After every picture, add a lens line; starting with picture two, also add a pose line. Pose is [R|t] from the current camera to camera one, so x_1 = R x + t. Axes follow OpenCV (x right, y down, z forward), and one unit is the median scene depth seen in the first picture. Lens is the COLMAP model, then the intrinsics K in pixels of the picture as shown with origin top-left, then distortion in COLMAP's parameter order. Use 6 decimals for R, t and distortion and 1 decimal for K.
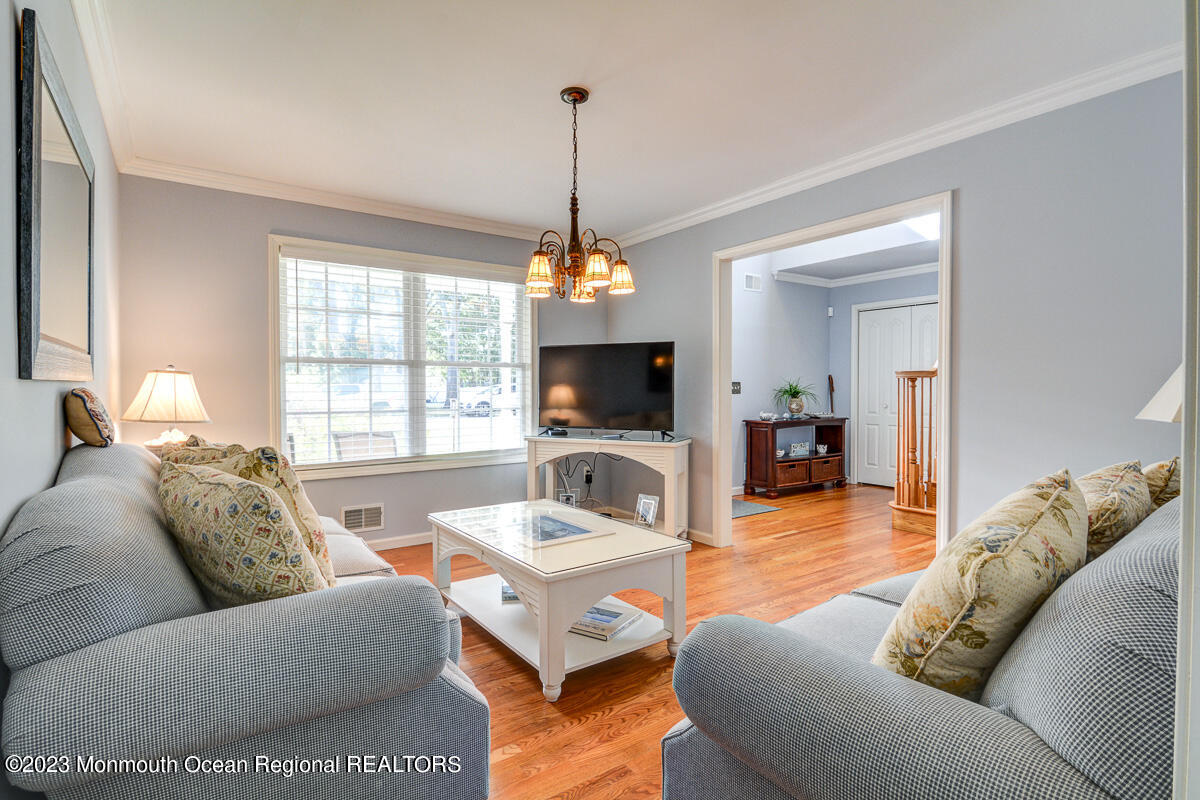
lens RADIAL K [[610.3, 0, 600.0], [0, 610.3, 400.0], [0, 0, 1]] dist [0.000927, -0.000042]
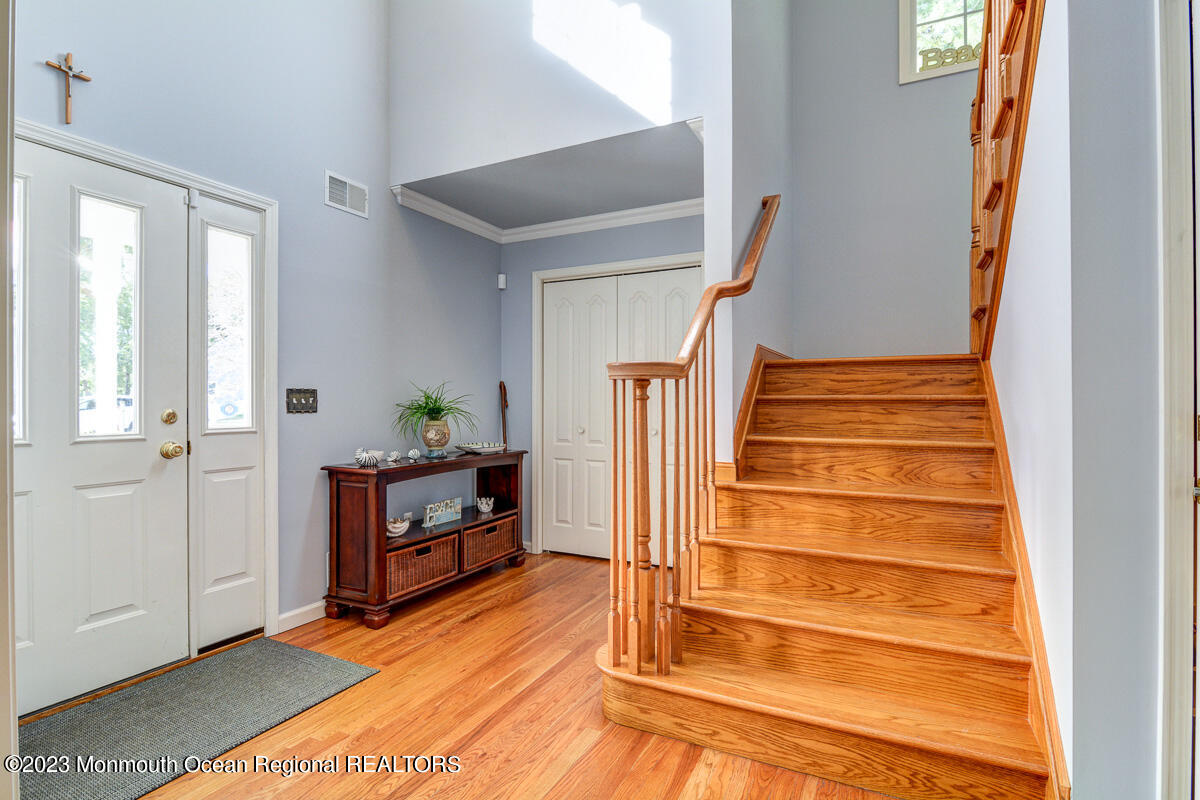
lens RADIAL K [[575.9, 0, 600.0], [0, 575.9, 400.0], [0, 0, 1]] dist [0.008756, -0.014713]
pose [[0.886849, 0.005228, 0.462030, 0.210607], [0.006483, 0.999697, -0.023755, -0.007873], [-0.462014, 0.024063, 0.886546, 0.466711]]
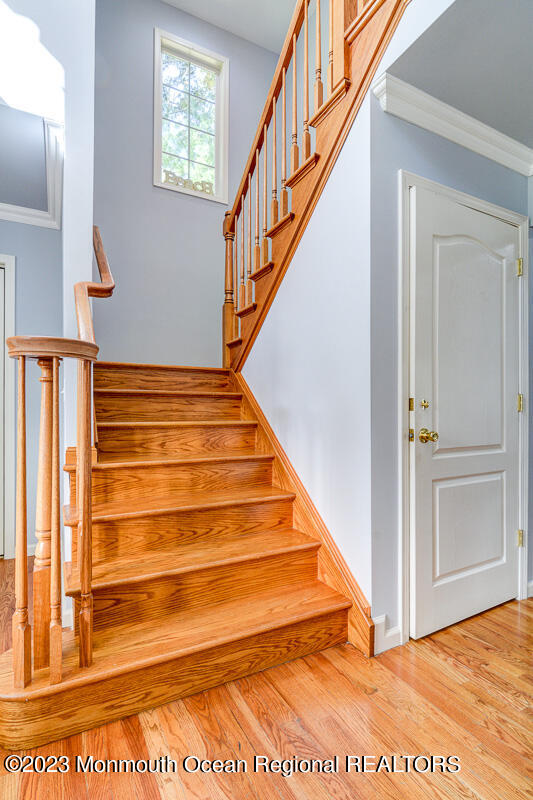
lens RADIAL K [[383.9, 0, 254.5], [0, 383.9, 408.7], [0, 0, 1]] dist [0.008756, -0.014713]
pose [[0.153024, 0.000706, 0.988222, 0.201249], [0.014312, 0.999893, -0.002930, -0.000241], [-0.988119, 0.014592, 0.152997, 0.603286]]
